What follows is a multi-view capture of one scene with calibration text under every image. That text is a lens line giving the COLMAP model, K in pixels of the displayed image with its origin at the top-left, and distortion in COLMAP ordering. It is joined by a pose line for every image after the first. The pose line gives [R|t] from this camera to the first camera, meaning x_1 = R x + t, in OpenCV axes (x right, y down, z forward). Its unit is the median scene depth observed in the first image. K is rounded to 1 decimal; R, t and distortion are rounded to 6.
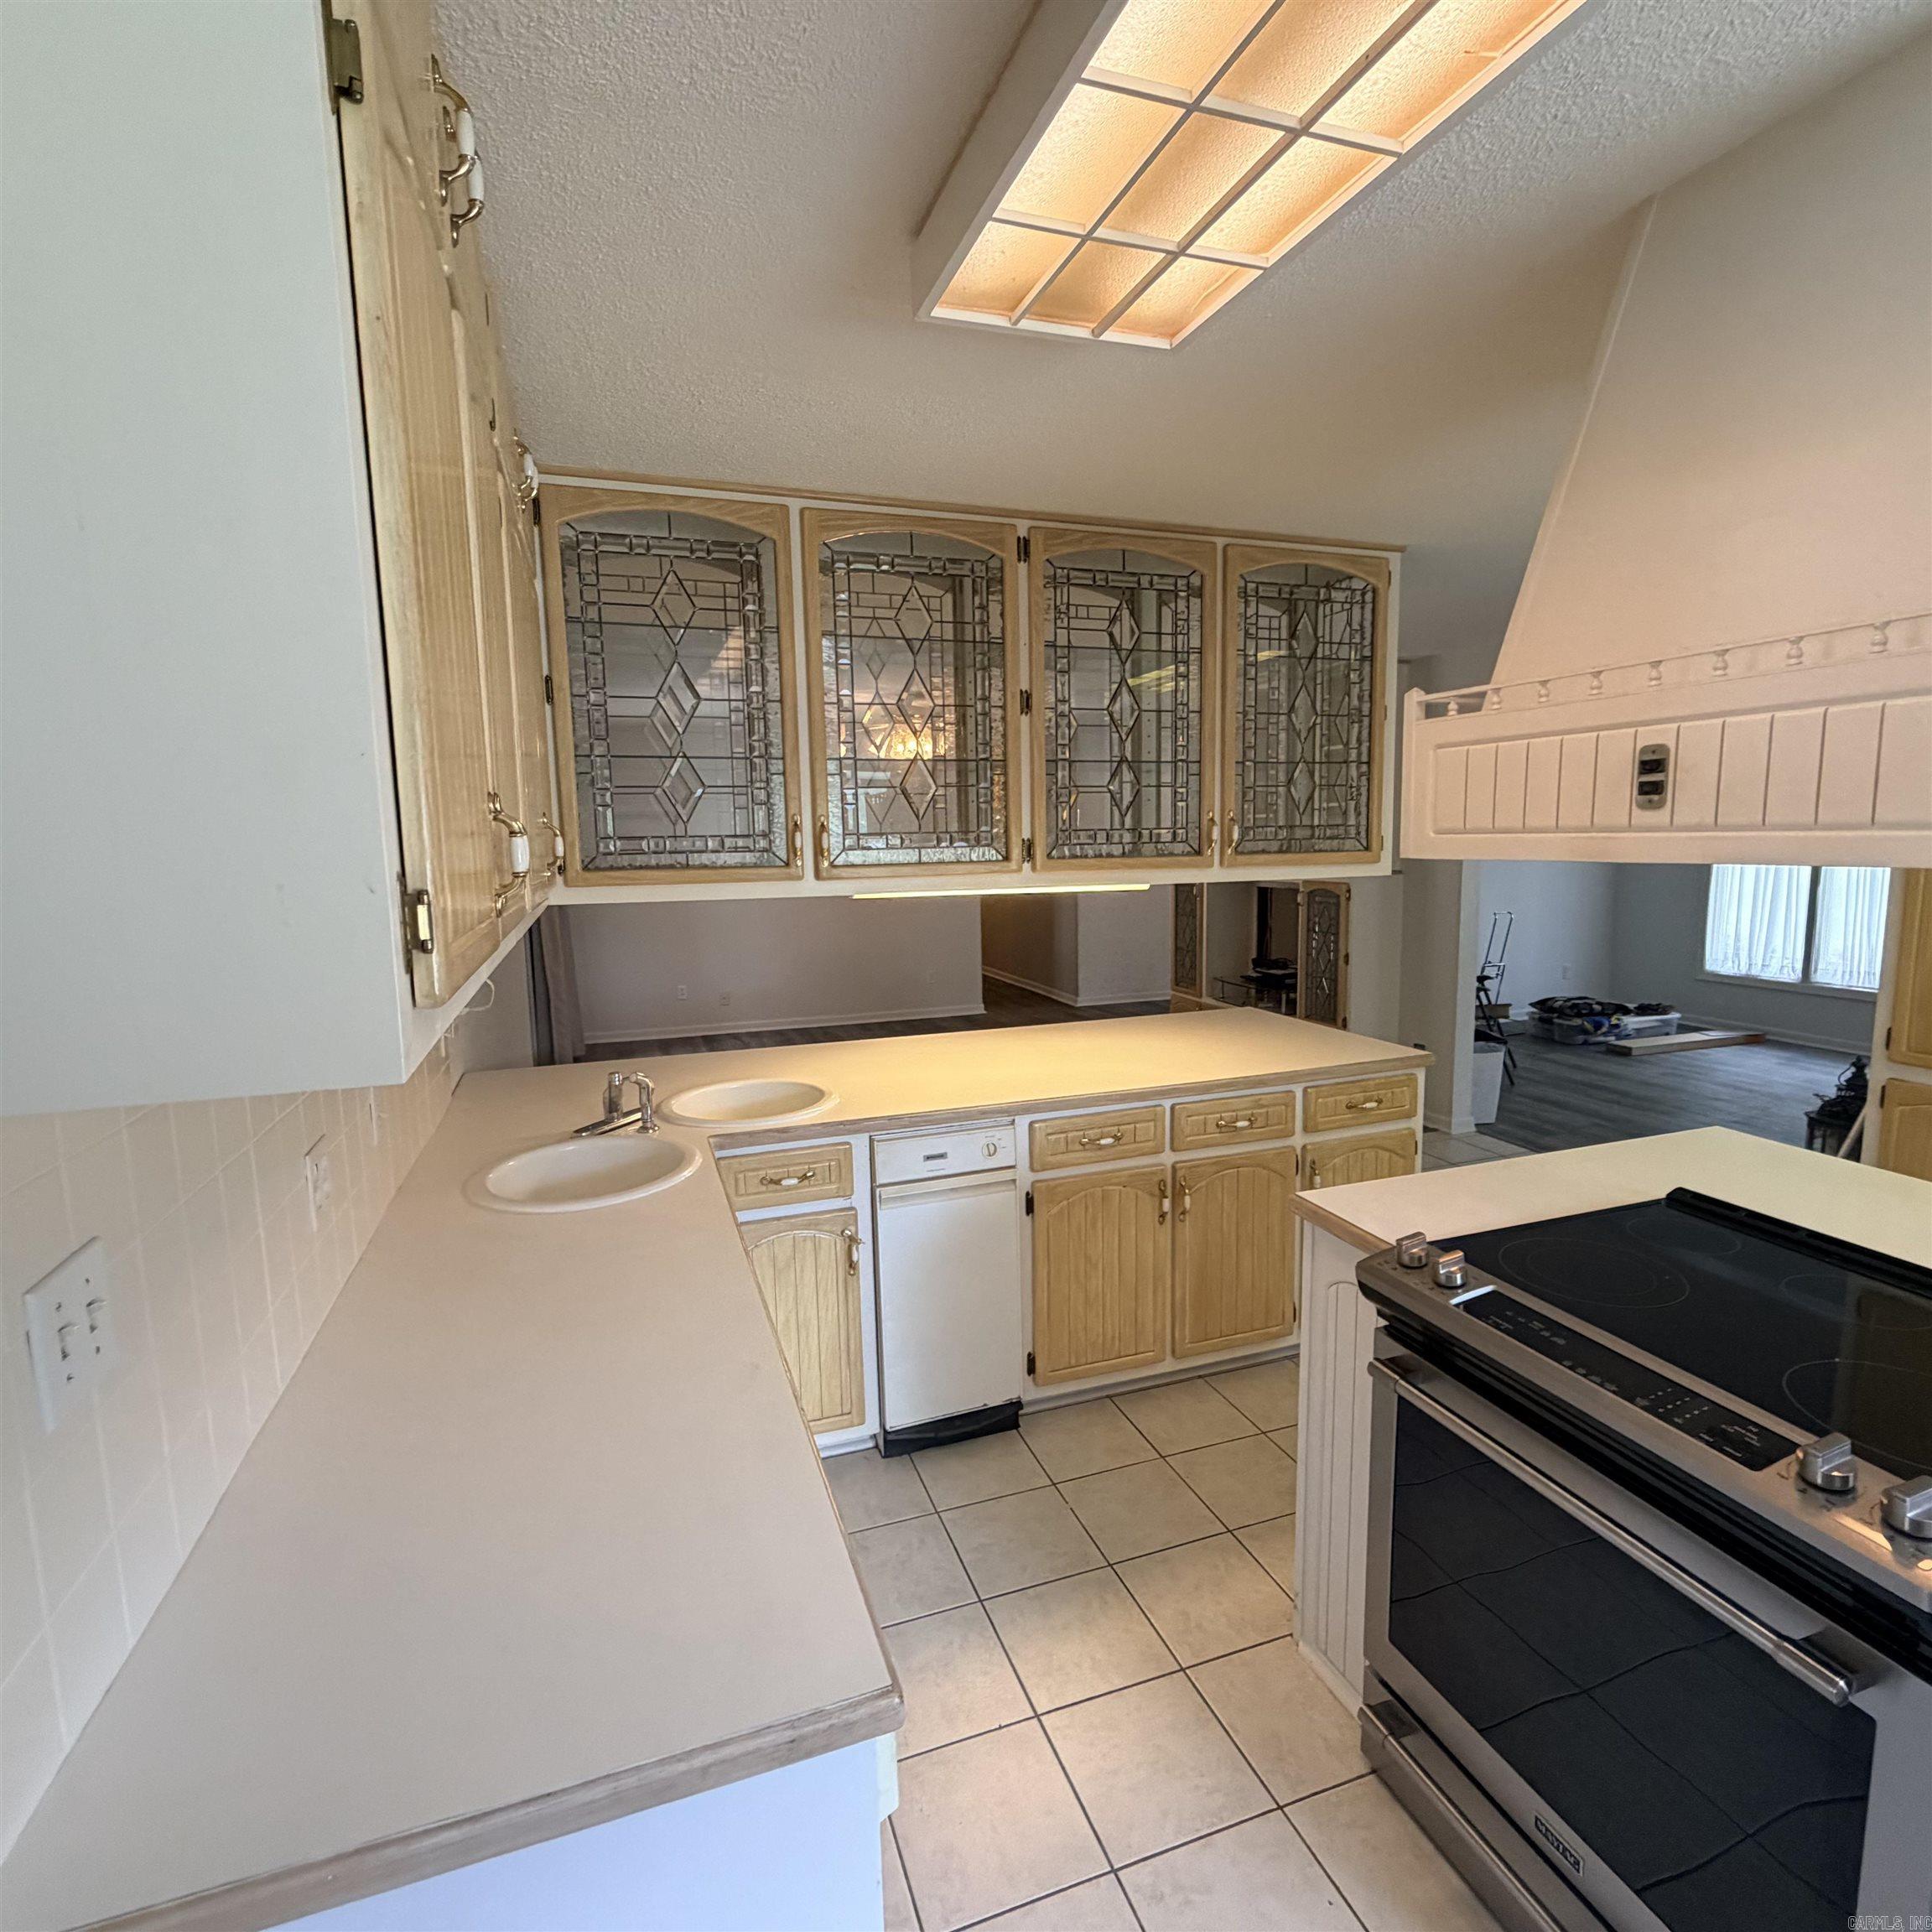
lens RADIAL K [[1025.3, 0, 963.8], [0, 1025.3, 968.7], [0, 0, 1]] dist [-0.000485, -0.000873]
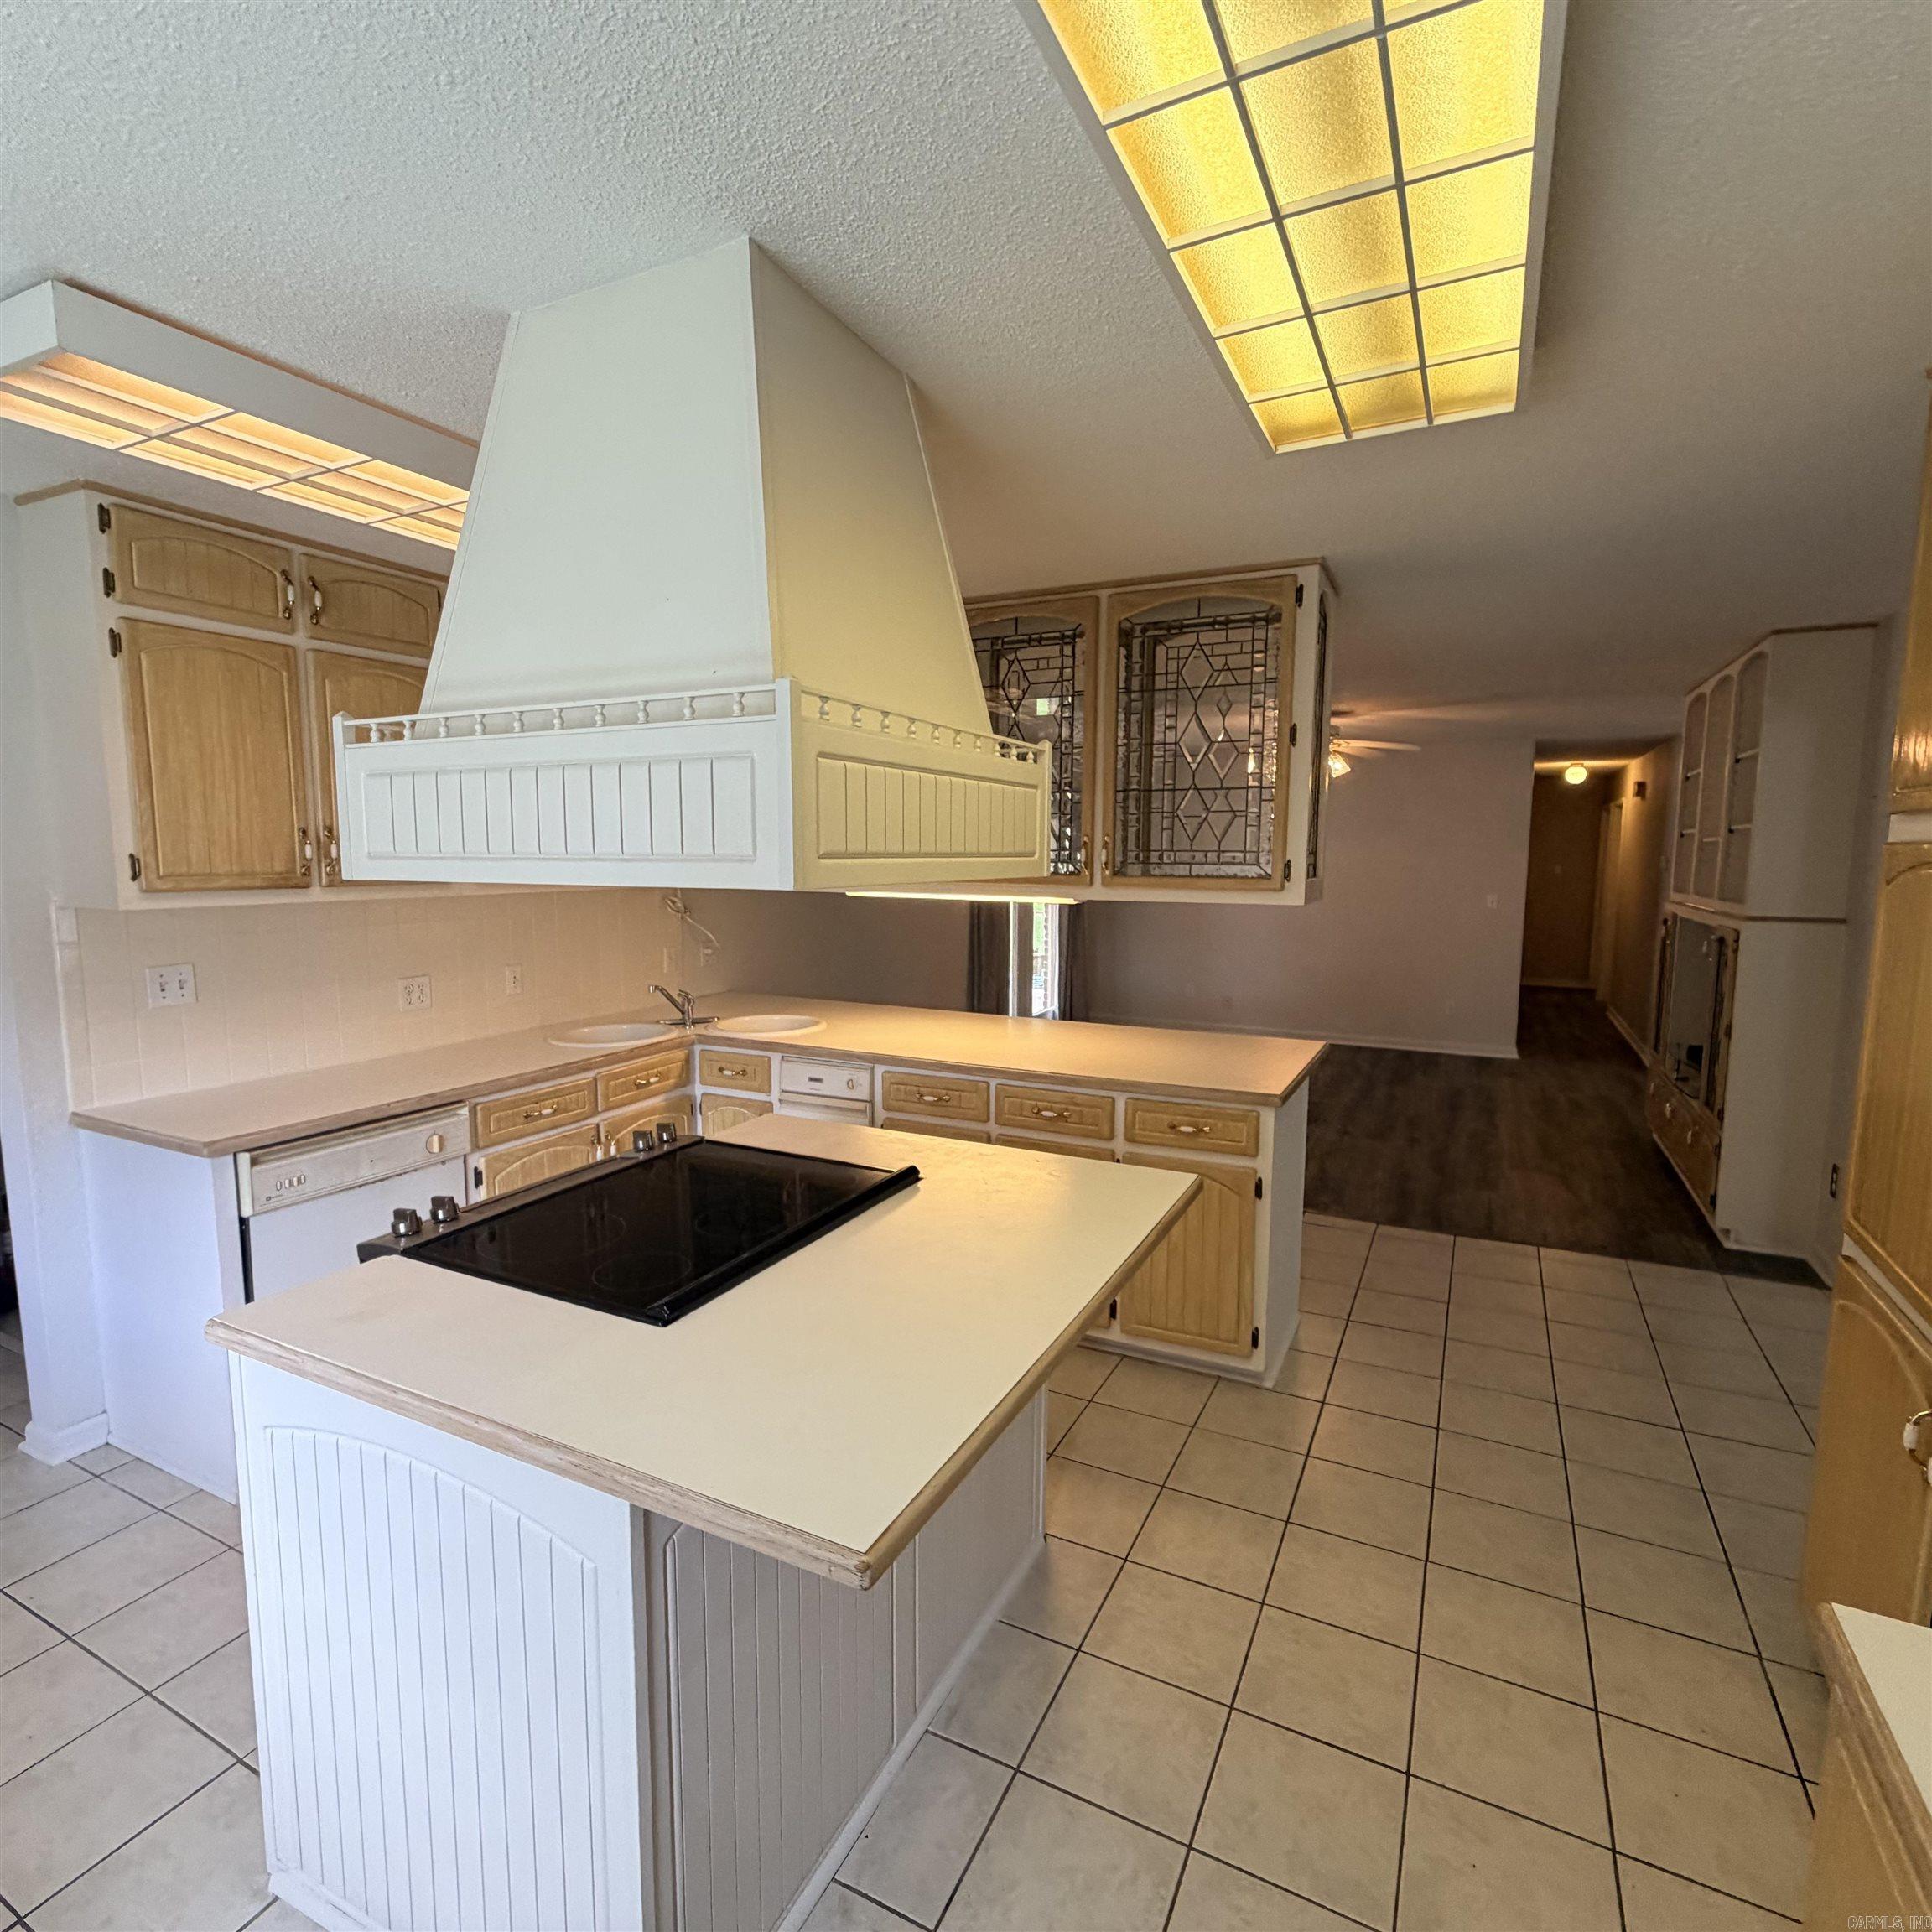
lens RADIAL K [[1025.3, 0, 961.1], [0, 1025.3, 966.2], [0, 0, 1]] dist [-0.000485, -0.000873]
pose [[0.688175, 0.102279, -0.718299, 0.941672], [-0.110827, 0.993215, 0.035246, -0.036414], [0.717030, 0.055351, 0.694841, 0.135208]]
